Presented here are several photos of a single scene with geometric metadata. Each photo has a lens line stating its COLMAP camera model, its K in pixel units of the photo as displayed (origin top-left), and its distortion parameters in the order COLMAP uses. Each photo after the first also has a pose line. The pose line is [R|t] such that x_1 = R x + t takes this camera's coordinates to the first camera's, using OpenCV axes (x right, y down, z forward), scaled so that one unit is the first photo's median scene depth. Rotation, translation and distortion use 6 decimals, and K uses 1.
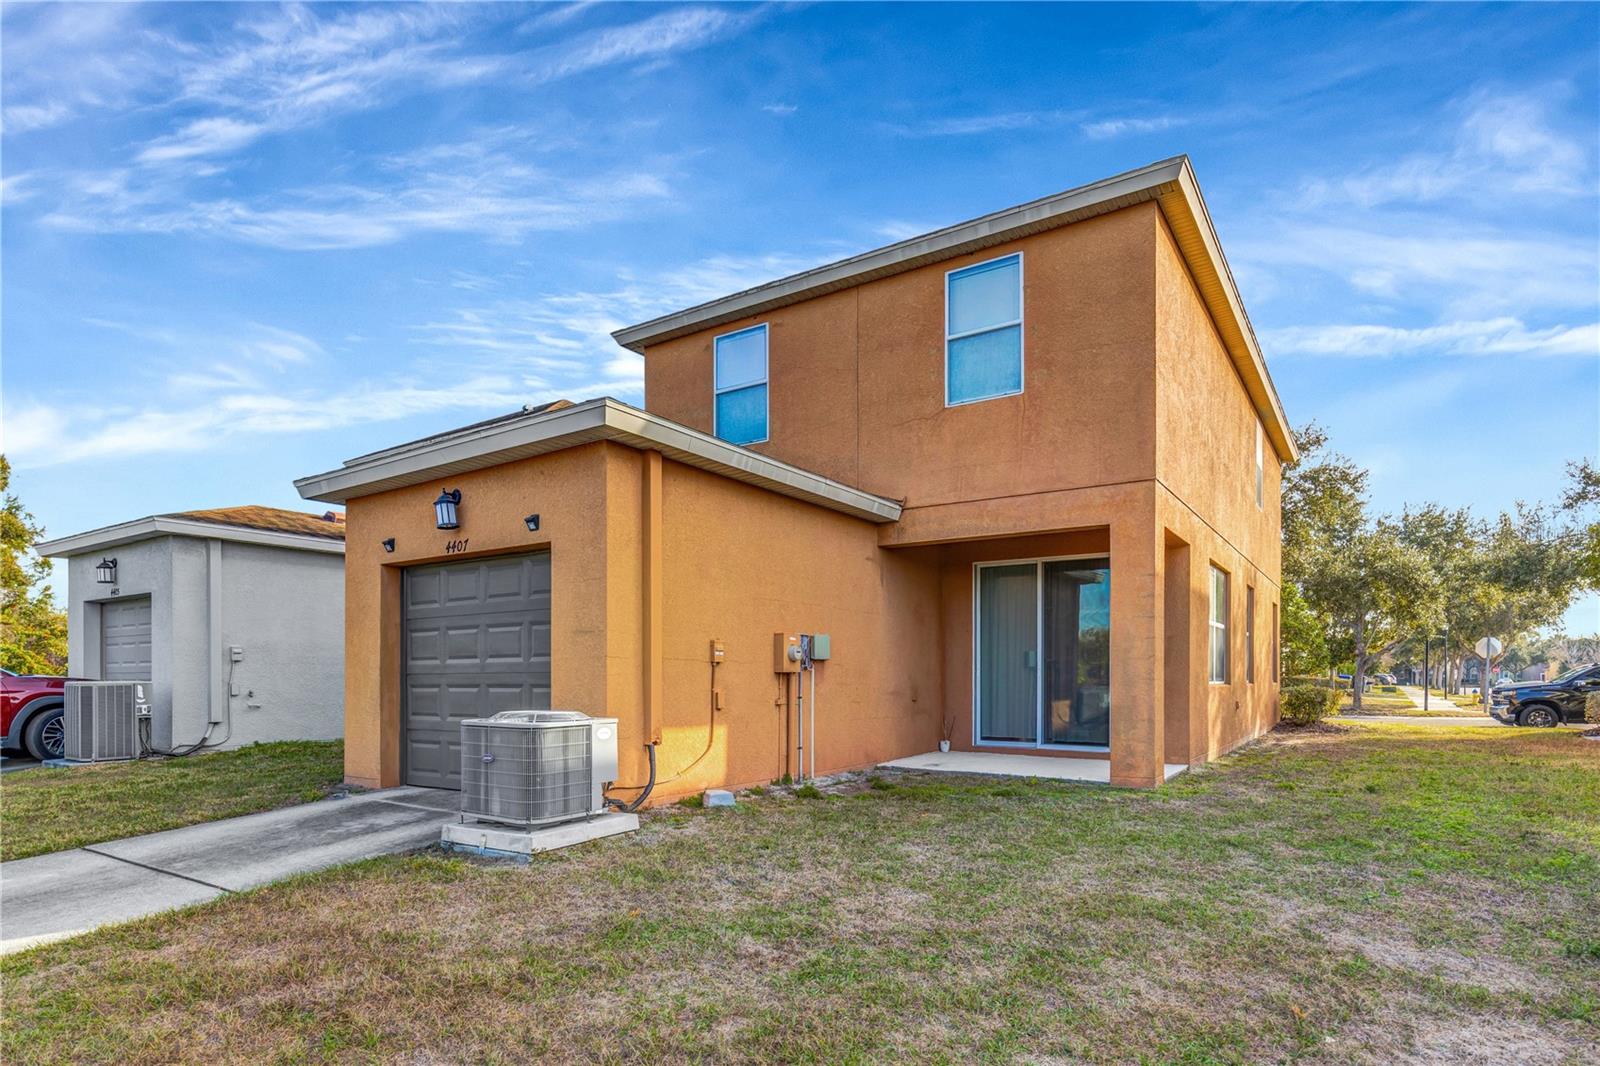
lens RADIAL K [[882.6, 0, 774.7], [0, 882.6, 684.0], [0, 0, 1]] dist [0.001121, -0.000053]
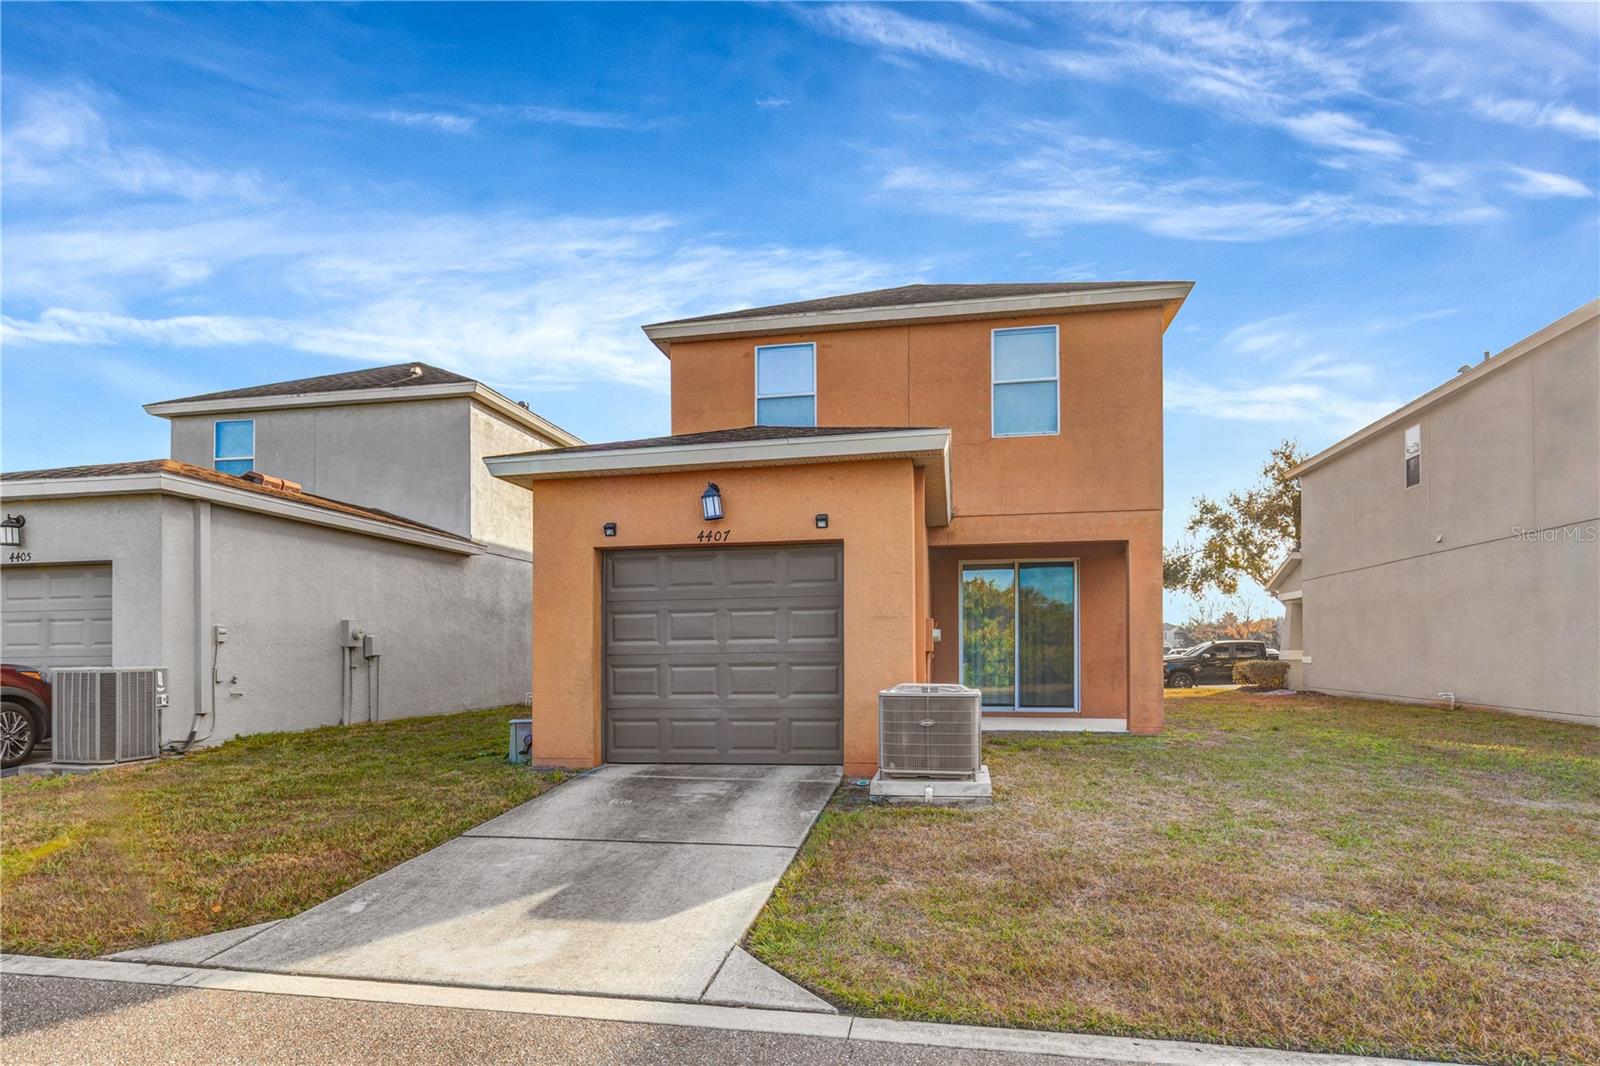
lens RADIAL K [[890.8, 0, 771.6], [0, 890.8, 653.8], [0, 0, 1]] dist [0.001313, -0.000616]
pose [[0.915975, -0.006242, 0.401187, -0.641112], [0.010828, 0.999899, -0.009164, -0.000792], [-0.401090, 0.012738, 0.915950, -0.022567]]
